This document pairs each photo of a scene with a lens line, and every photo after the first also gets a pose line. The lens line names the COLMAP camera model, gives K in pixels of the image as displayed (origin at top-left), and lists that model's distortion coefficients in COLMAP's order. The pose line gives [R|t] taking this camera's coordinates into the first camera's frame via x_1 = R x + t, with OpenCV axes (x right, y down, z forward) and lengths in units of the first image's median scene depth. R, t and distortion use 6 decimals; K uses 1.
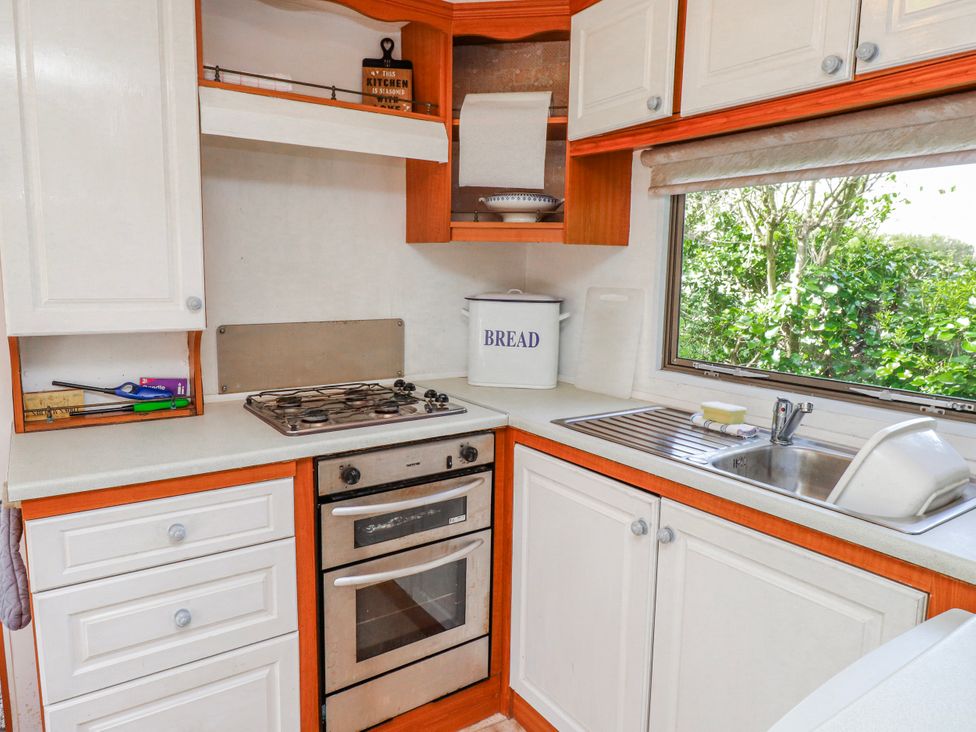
lens RADIAL K [[658.0, 0, 482.7], [0, 658.0, 362.5], [0, 0, 1]] dist [0.012550, -0.012969]
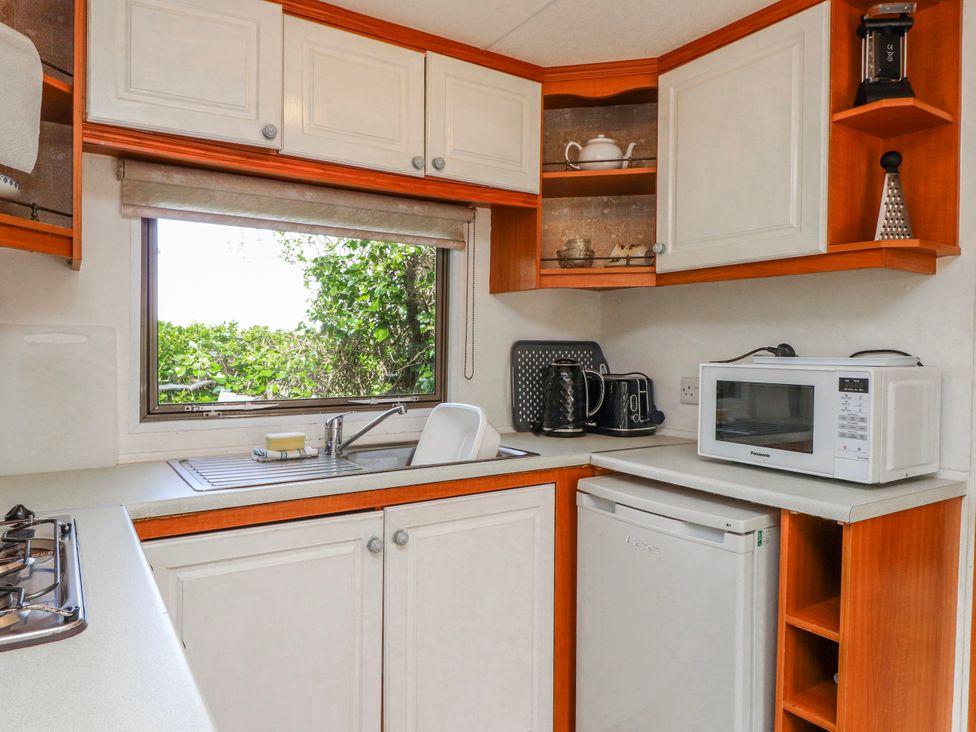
lens RADIAL K [[658.0, 0, 477.6], [0, 658.0, 360.5], [0, 0, 1]] dist [0.012550, -0.012969]
pose [[0.029912, -0.033665, 0.998985, -0.613871], [0.138316, 0.989957, 0.029219, -0.035741], [-0.989936, 0.137301, 0.034268, 0.601259]]
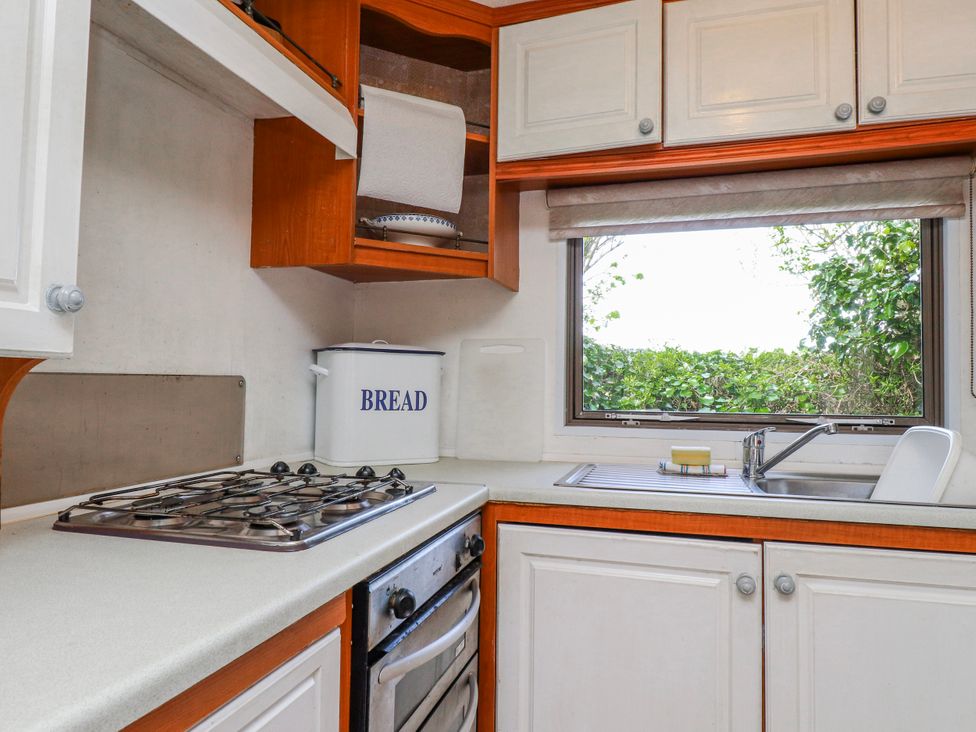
lens RADIAL K [[658.0, 0, 478.9], [0, 658.0, 359.3], [0, 0, 1]] dist [0.012550, -0.012969]
pose [[0.778071, 0.015069, 0.627996, -0.441154], [0.093177, 0.985885, -0.139102, 0.040208], [-0.621227, 0.166746, 0.765684, 0.407193]]
